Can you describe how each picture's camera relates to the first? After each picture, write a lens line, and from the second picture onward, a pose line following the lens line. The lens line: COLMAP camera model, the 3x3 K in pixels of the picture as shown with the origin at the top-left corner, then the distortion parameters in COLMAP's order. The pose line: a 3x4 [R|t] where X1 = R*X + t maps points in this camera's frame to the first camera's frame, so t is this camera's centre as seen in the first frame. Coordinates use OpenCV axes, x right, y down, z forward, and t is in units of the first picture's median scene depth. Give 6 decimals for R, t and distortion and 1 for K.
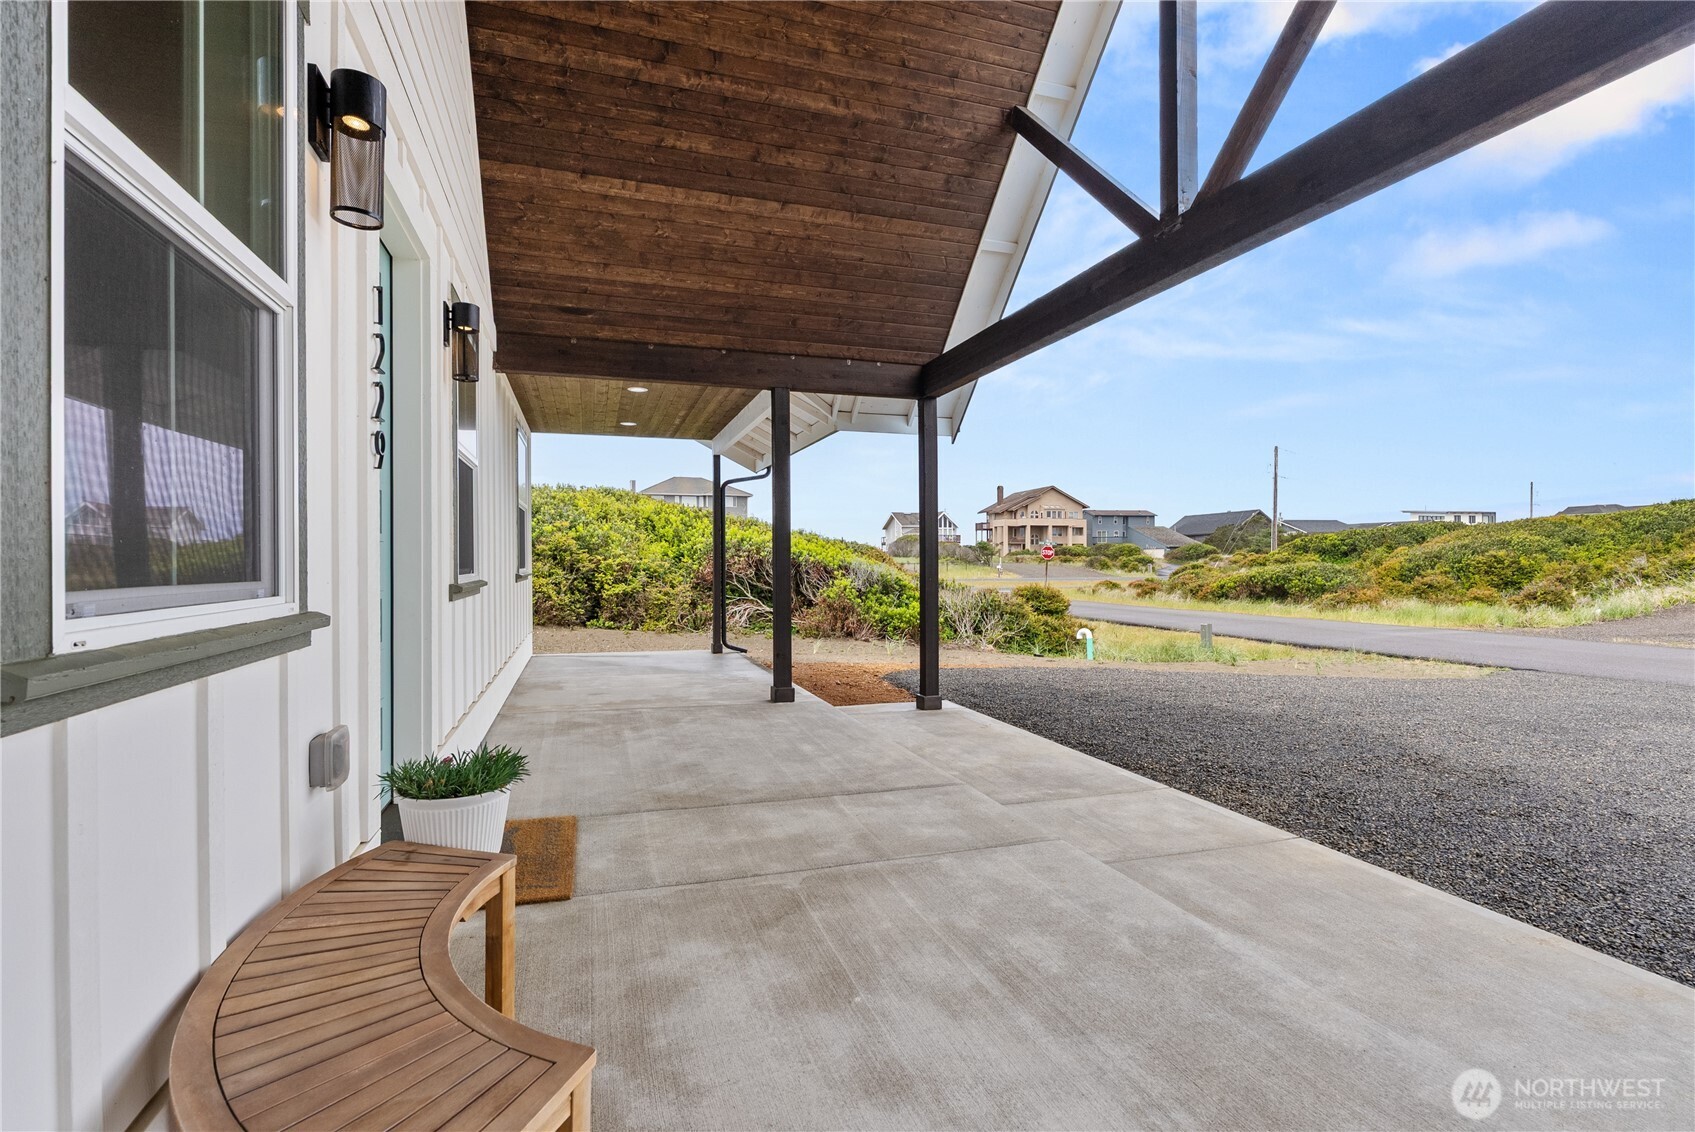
lens RADIAL K [[768.4, 0, 843.6], [0, 768.4, 565.7], [0, 0, 1]] dist [-0.007949, 0.003973]
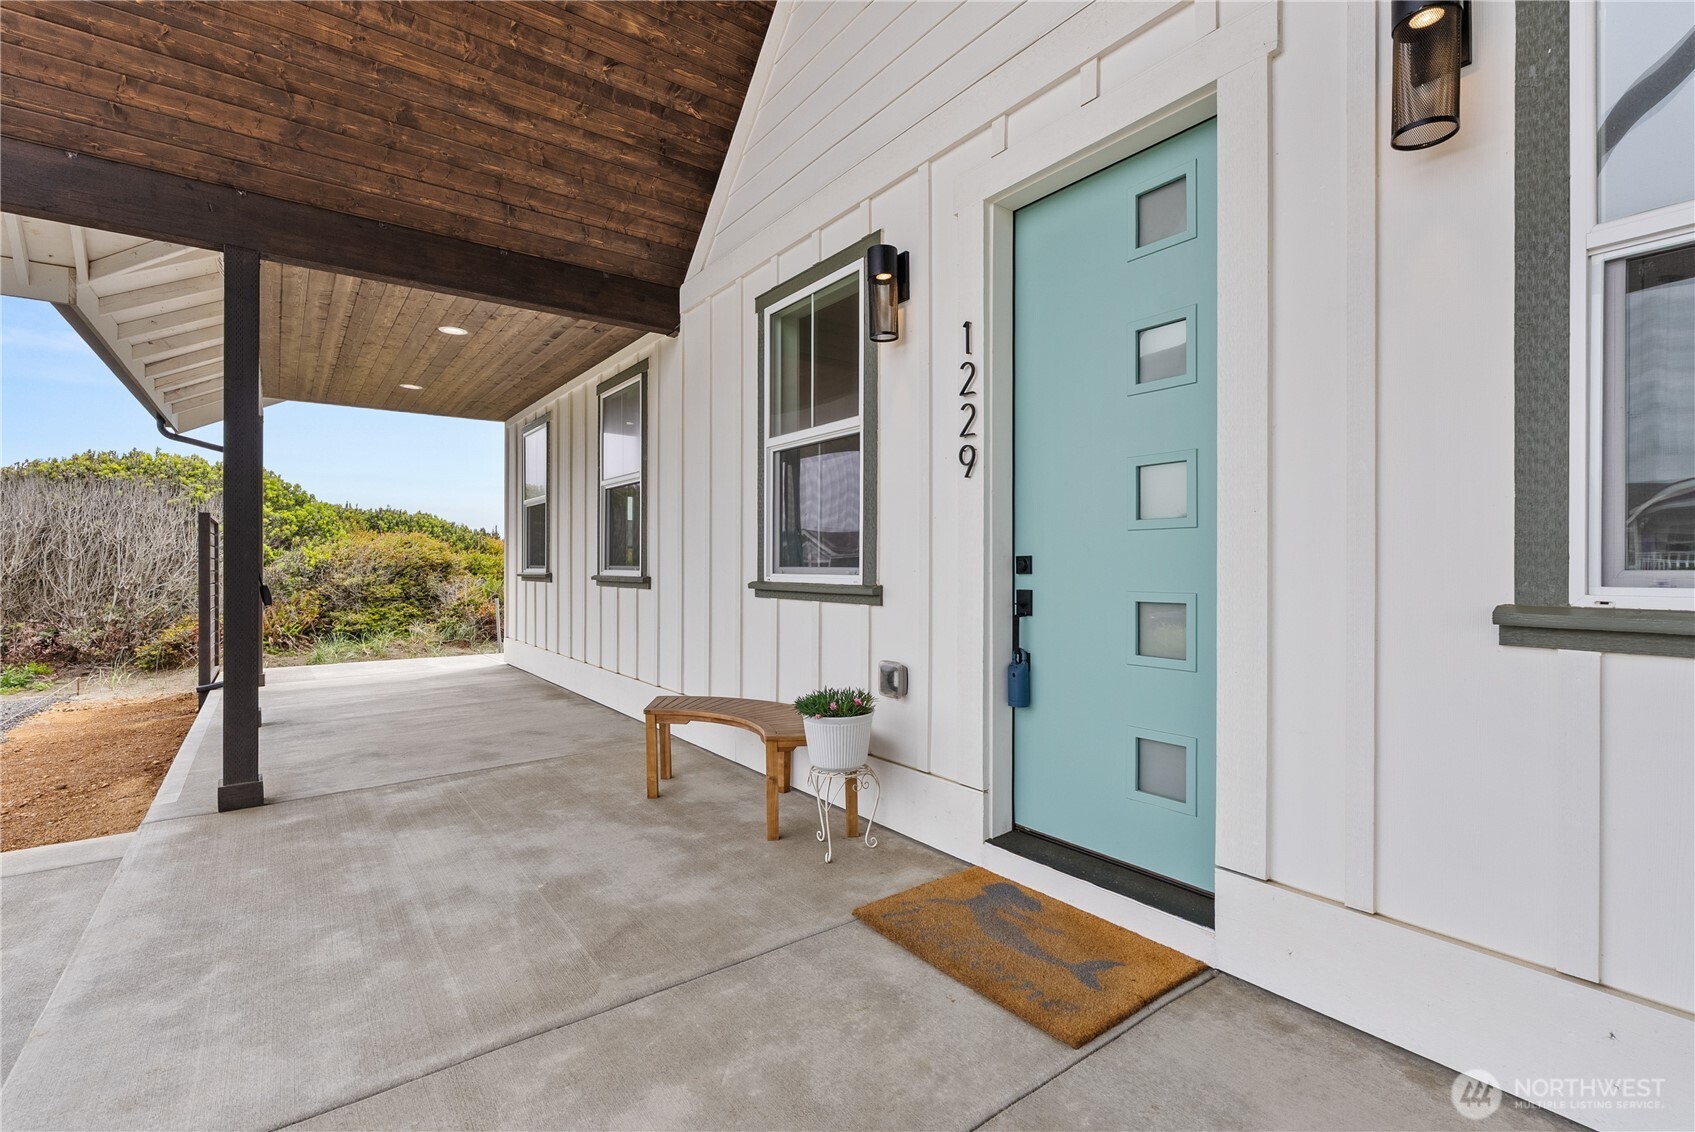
lens RADIAL K [[768.4, 0, 850.2], [0, 768.4, 565.7], [0, 0, 1]] dist [-0.007949, 0.003973]
pose [[-0.948706, -0.000249, -0.316159, -0.060970], [-0.003438, 0.999949, 0.009529, -0.003792], [0.316141, 0.010127, -0.948658, 2.097169]]
